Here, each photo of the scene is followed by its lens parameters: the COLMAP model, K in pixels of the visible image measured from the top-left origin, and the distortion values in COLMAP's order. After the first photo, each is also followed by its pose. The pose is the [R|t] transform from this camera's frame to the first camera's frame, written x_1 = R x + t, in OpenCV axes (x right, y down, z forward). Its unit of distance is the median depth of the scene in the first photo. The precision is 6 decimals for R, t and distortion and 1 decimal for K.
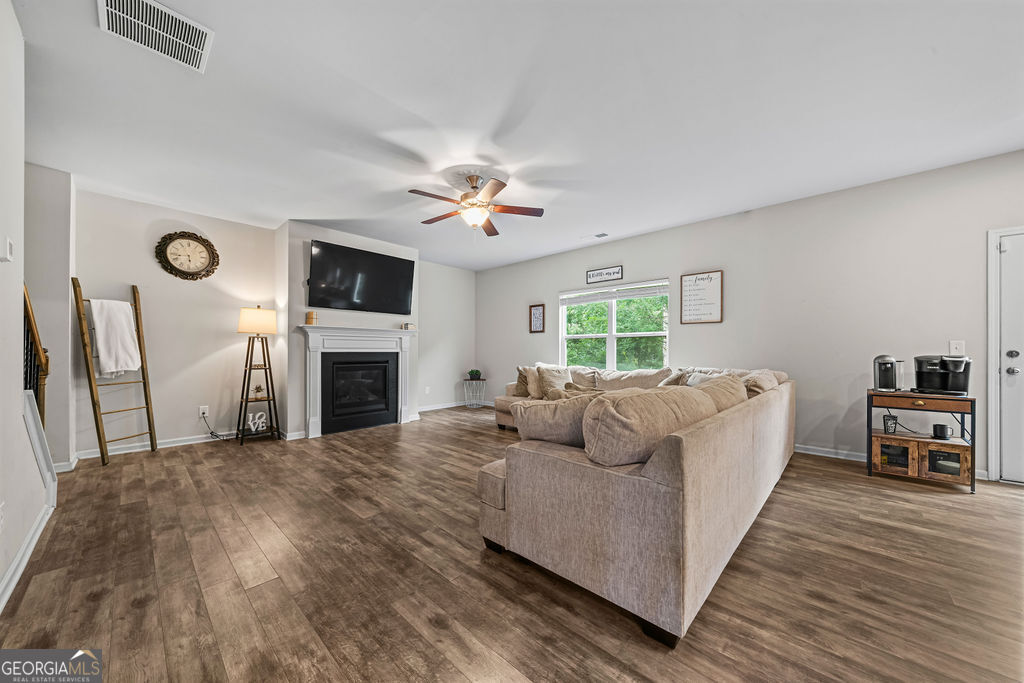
lens RADIAL K [[359.6, 0, 515.3], [0, 359.6, 348.8], [0, 0, 1]] dist [-0.005251, 0.000370]
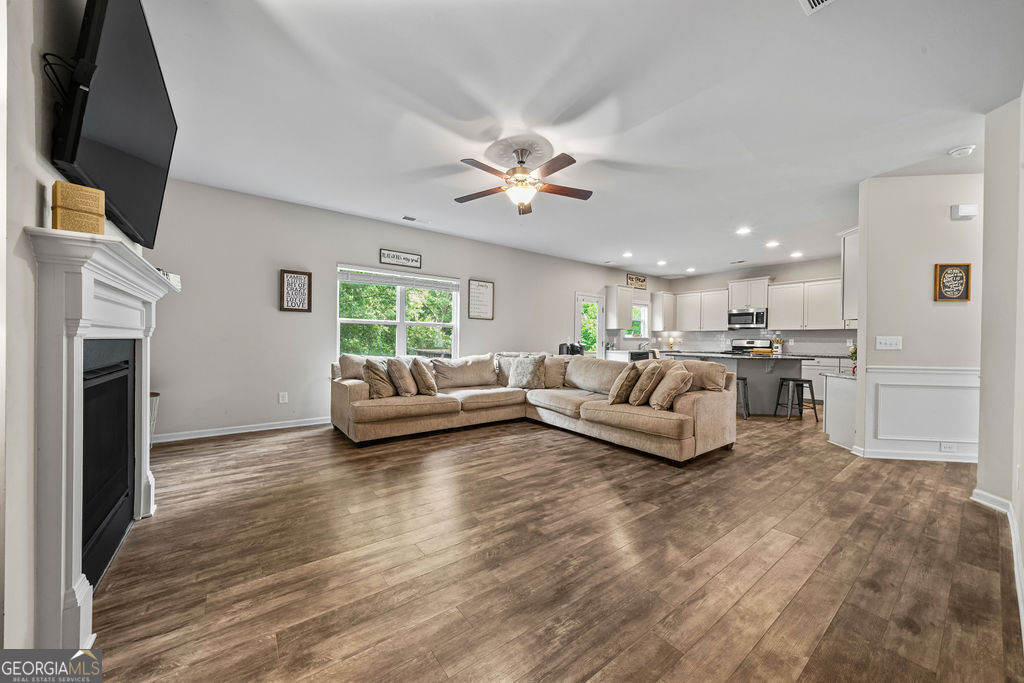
lens RADIAL K [[374.0, 0, 508.7], [0, 374.0, 342.3], [0, 0, 1]] dist [-0.004641, -0.000177]
pose [[0.167075, -0.001424, 0.985943, -1.263409], [-0.017027, 0.999846, 0.004329, 0.008591], [-0.985797, -0.017511, 0.167025, 1.034381]]
